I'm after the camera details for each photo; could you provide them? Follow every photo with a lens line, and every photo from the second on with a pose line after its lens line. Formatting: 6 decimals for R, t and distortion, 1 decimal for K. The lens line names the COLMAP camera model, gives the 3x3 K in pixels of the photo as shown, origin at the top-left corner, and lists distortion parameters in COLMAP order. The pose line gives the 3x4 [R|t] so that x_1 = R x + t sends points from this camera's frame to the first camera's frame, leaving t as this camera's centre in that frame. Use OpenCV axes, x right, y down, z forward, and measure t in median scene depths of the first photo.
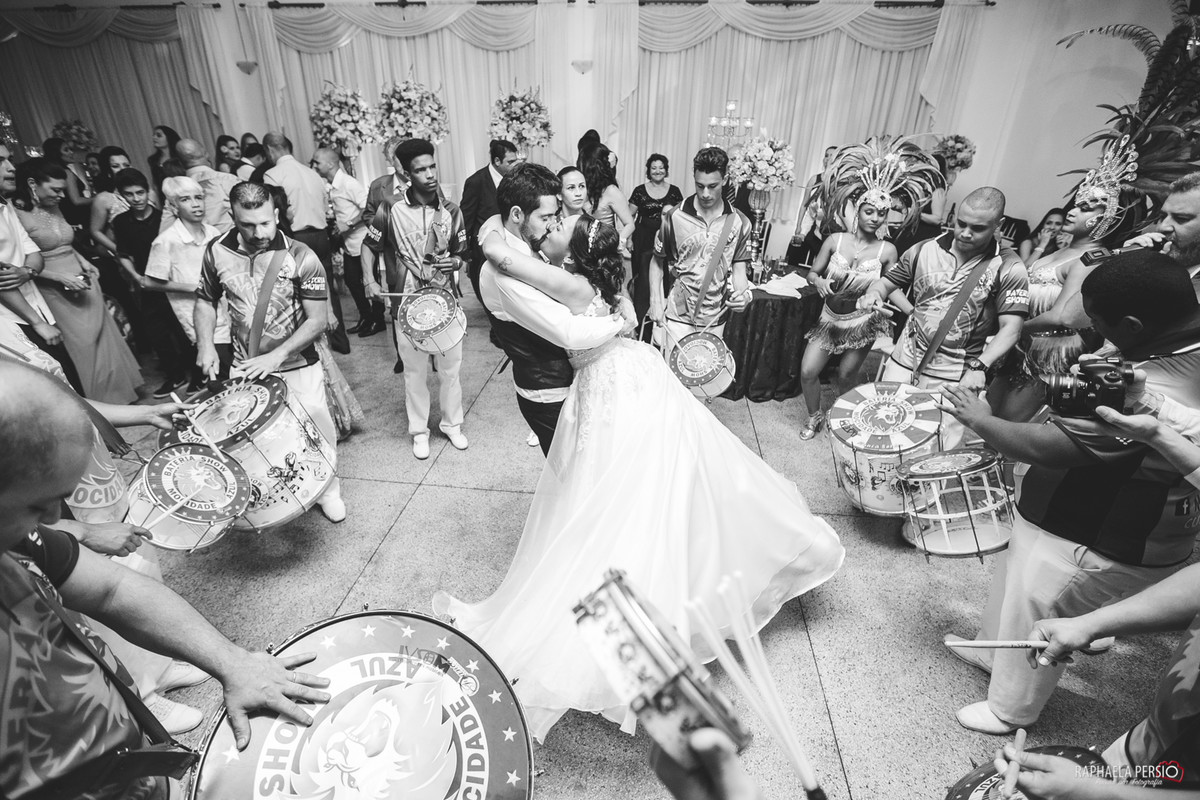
lens RADIAL K [[573.7, 0, 603.1], [0, 573.7, 400.4], [0, 0, 1]] dist [-0.013386, 0.000366]
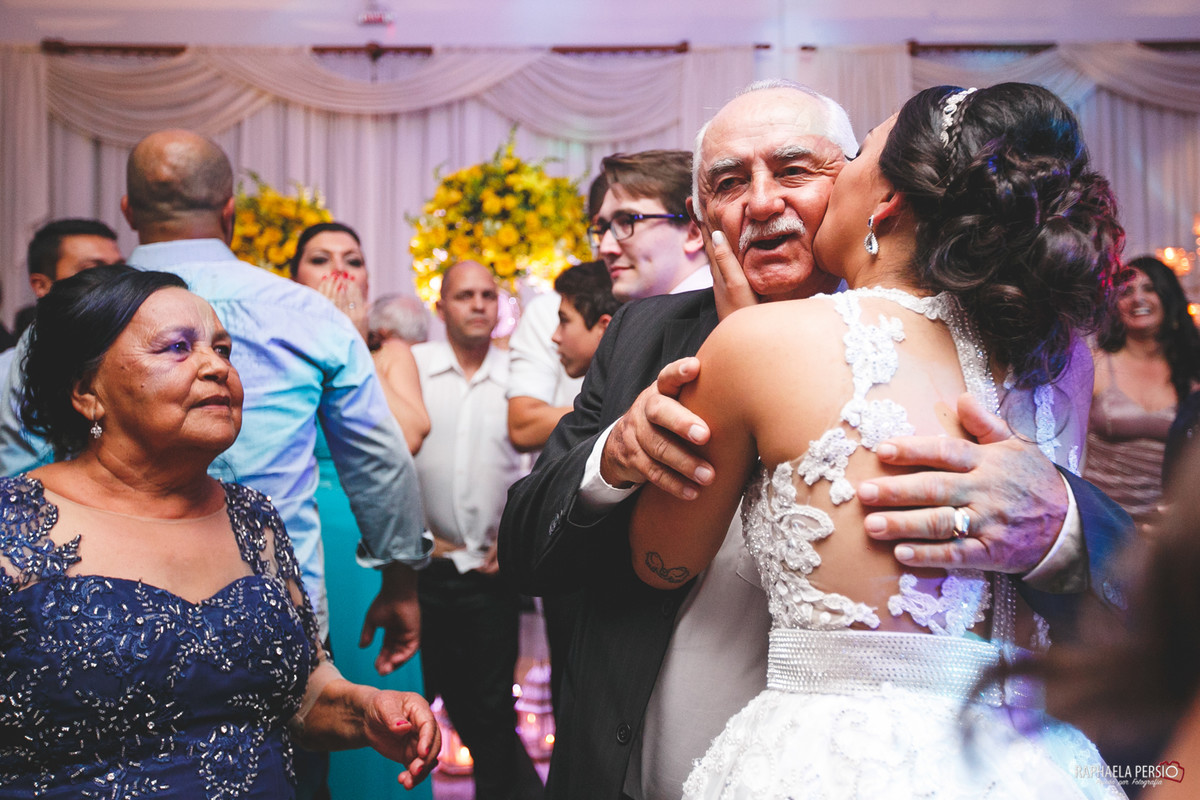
lens RADIAL K [[1192.4, 0, 600.1], [0, 1192.4, 400.5], [0, 0, 1]] dist [0.011442, 0.000000]
pose [[0.987049, -0.025216, 0.158426, -0.418055], [0.090997, 0.901320, -0.423488, -0.055739], [-0.132114, 0.432419, 0.891941, 0.336133]]
